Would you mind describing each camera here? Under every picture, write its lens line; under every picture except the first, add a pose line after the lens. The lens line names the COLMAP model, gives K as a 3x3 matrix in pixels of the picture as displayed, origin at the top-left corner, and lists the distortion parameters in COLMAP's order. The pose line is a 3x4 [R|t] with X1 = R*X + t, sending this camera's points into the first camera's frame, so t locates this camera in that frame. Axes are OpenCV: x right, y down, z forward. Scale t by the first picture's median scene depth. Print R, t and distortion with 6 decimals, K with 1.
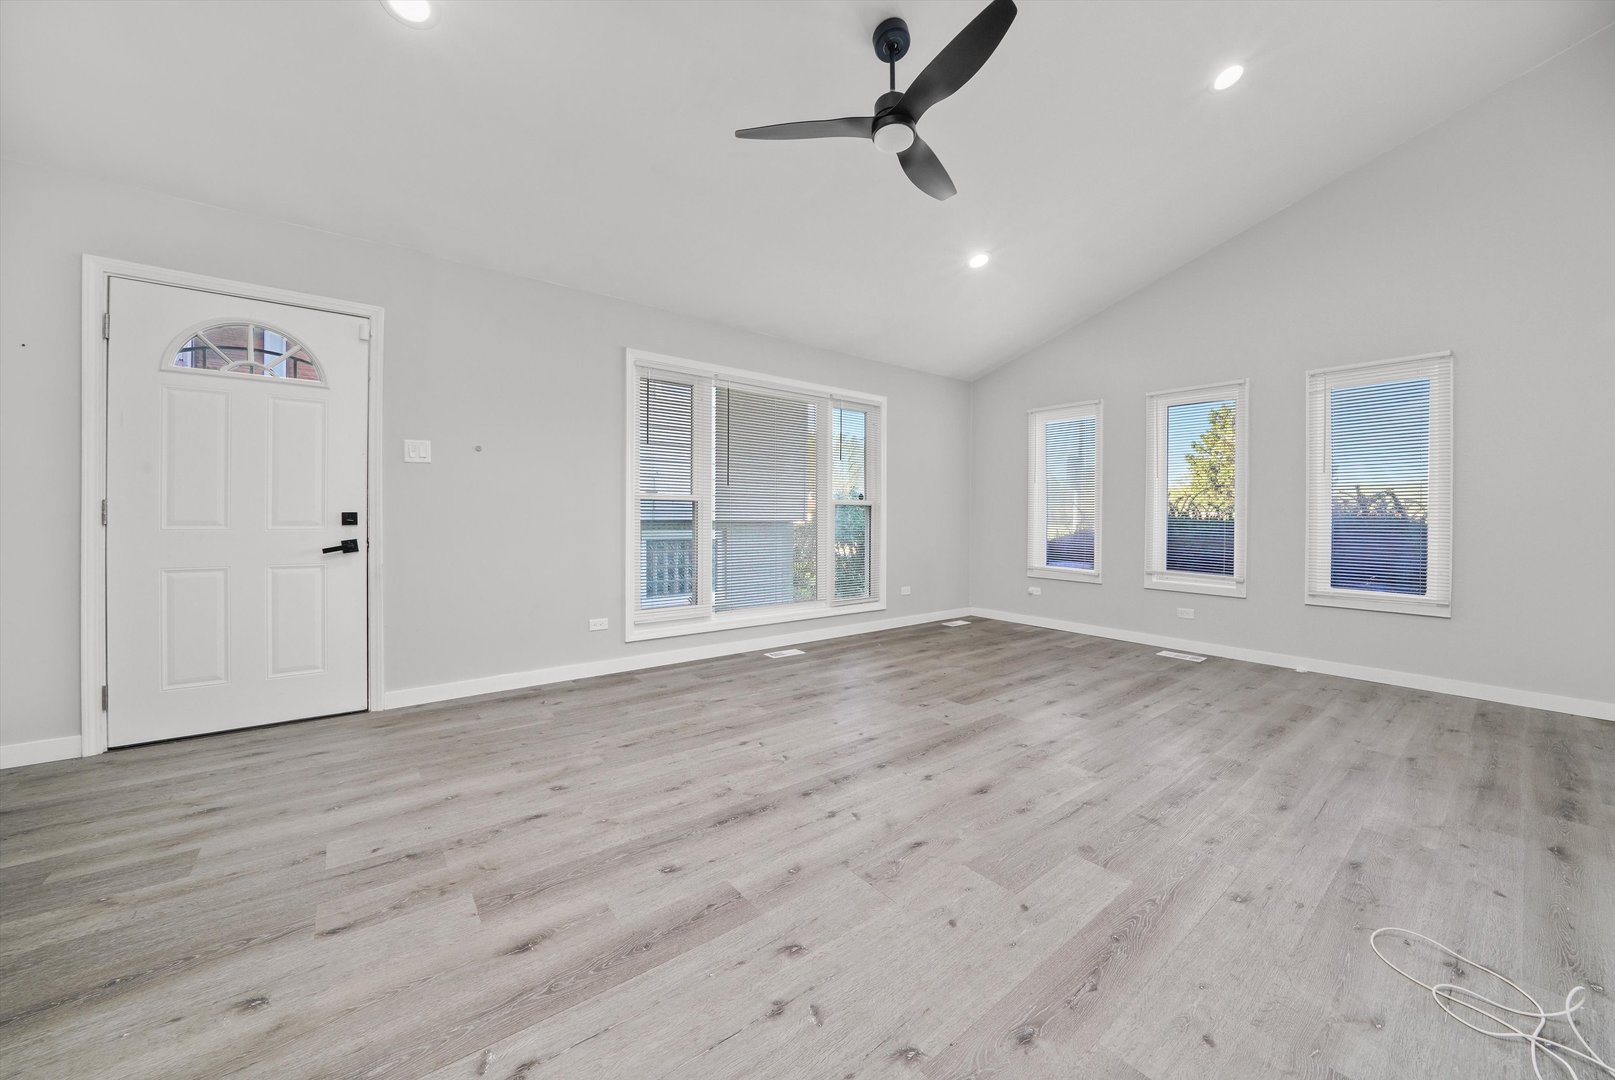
lens RADIAL K [[583.5, 0, 813.5], [0, 583.5, 525.4], [0, 0, 1]] dist [-0.021728, 0.002669]
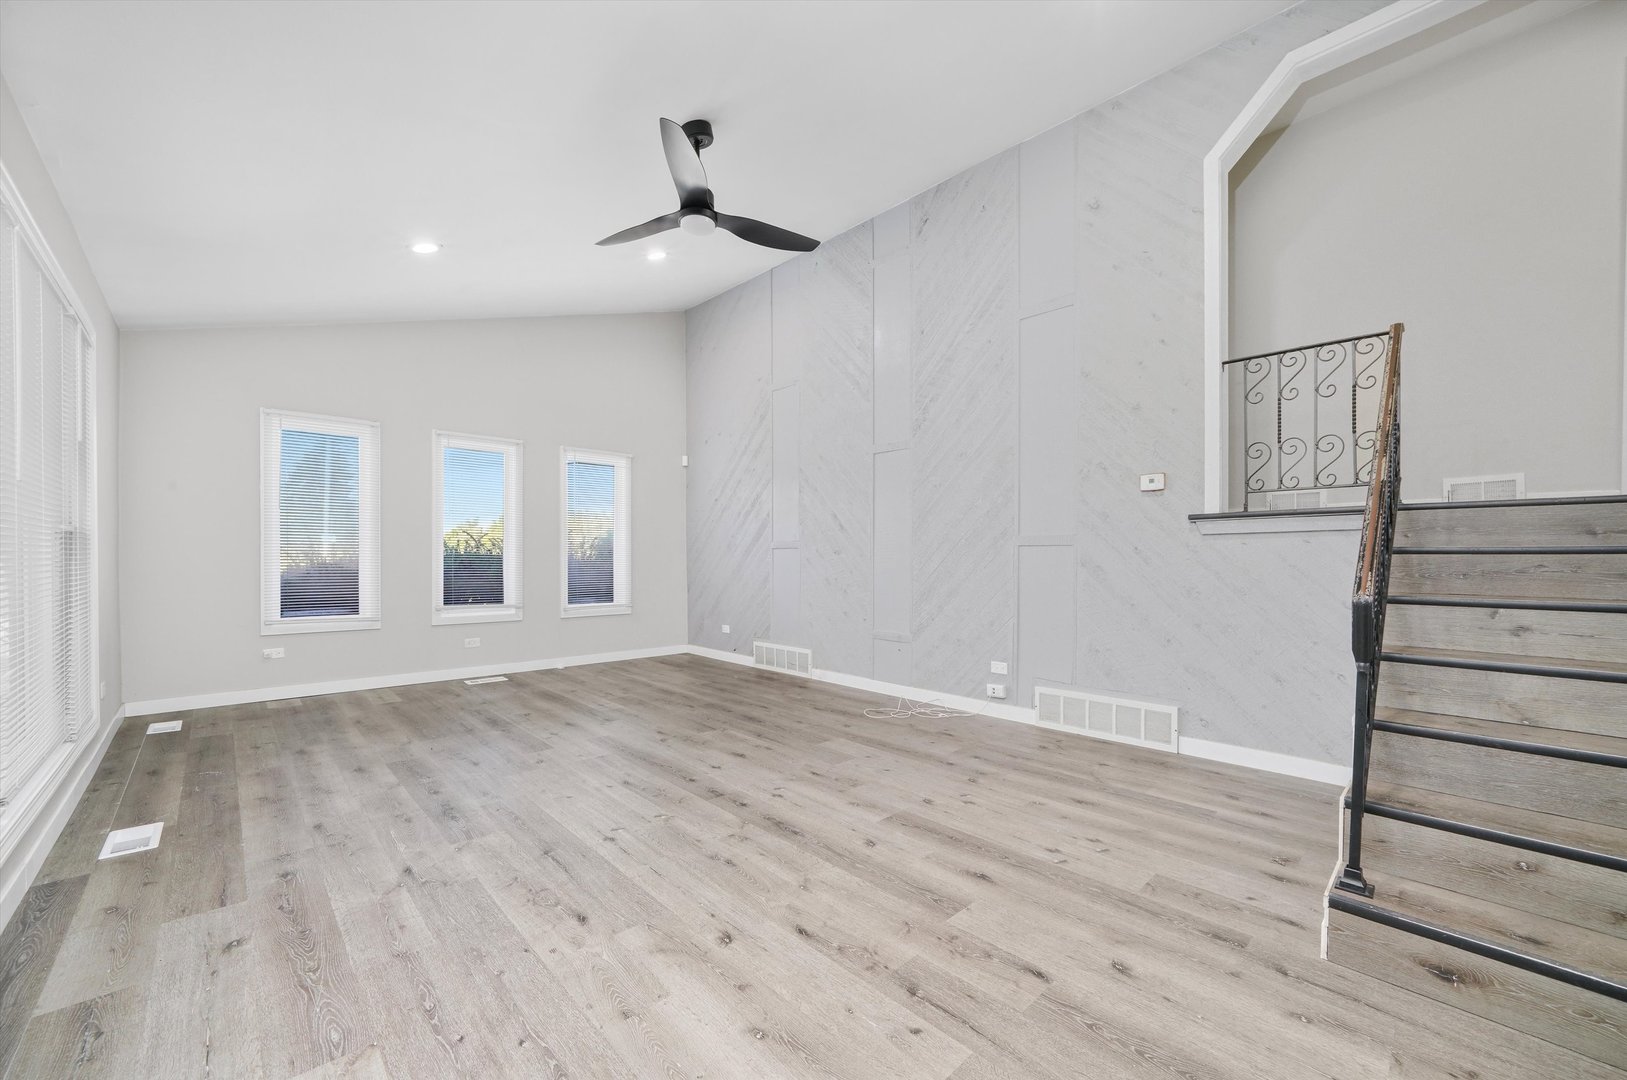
lens RADIAL K [[636.9, 0, 821.2], [0, 636.9, 558.0], [0, 0, 1]] dist [0.000507, -0.000079]
pose [[-0.095359, -0.009042, 0.995402, -1.223960], [0.011233, 0.999885, 0.010159, -0.022469], [-0.995380, 0.012150, -0.095246, 0.946070]]
